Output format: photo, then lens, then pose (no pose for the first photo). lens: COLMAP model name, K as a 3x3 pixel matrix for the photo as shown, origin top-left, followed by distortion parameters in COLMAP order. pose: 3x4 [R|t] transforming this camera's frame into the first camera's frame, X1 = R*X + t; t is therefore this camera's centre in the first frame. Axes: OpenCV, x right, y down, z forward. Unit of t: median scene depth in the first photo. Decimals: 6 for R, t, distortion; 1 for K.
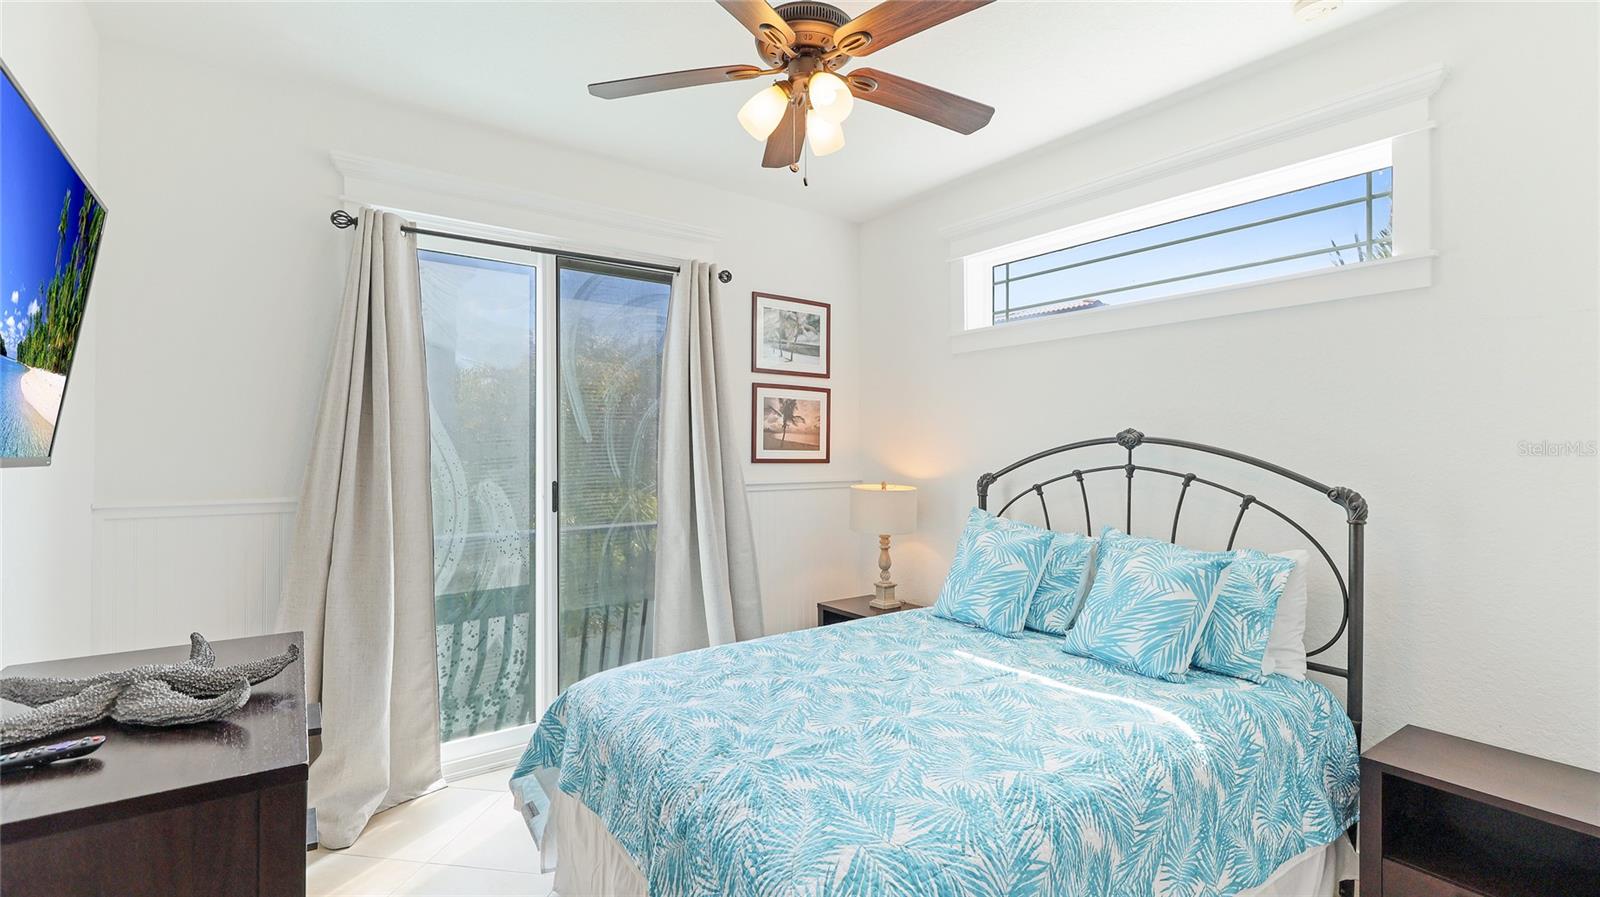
lens RADIAL K [[725.8, 0, 799.7], [0, 725.8, 439.8], [0, 0, 1]] dist [0.001611, 0.000036]
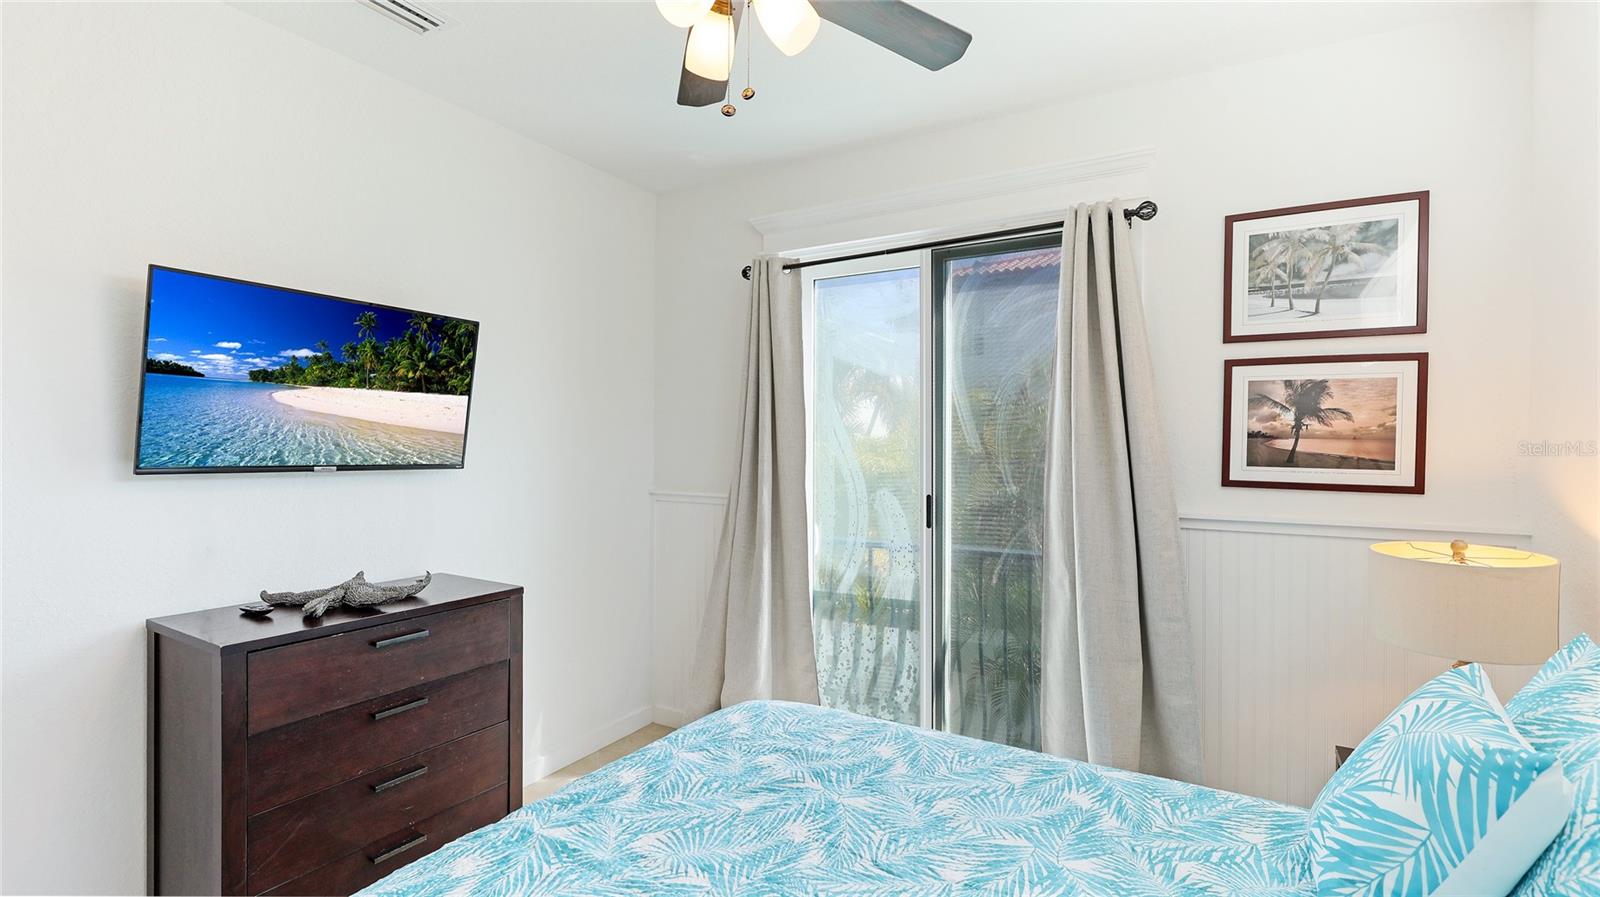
lens RADIAL K [[725.8, 0, 799.7], [0, 725.8, 439.8], [0, 0, 1]] dist [0.001611, 0.000036]
pose [[0.387507, -0.003738, -0.921859, 0.410656], [0.006807, 0.999976, -0.001194, -0.011593], [0.921842, -0.005813, 0.387523, 0.445986]]
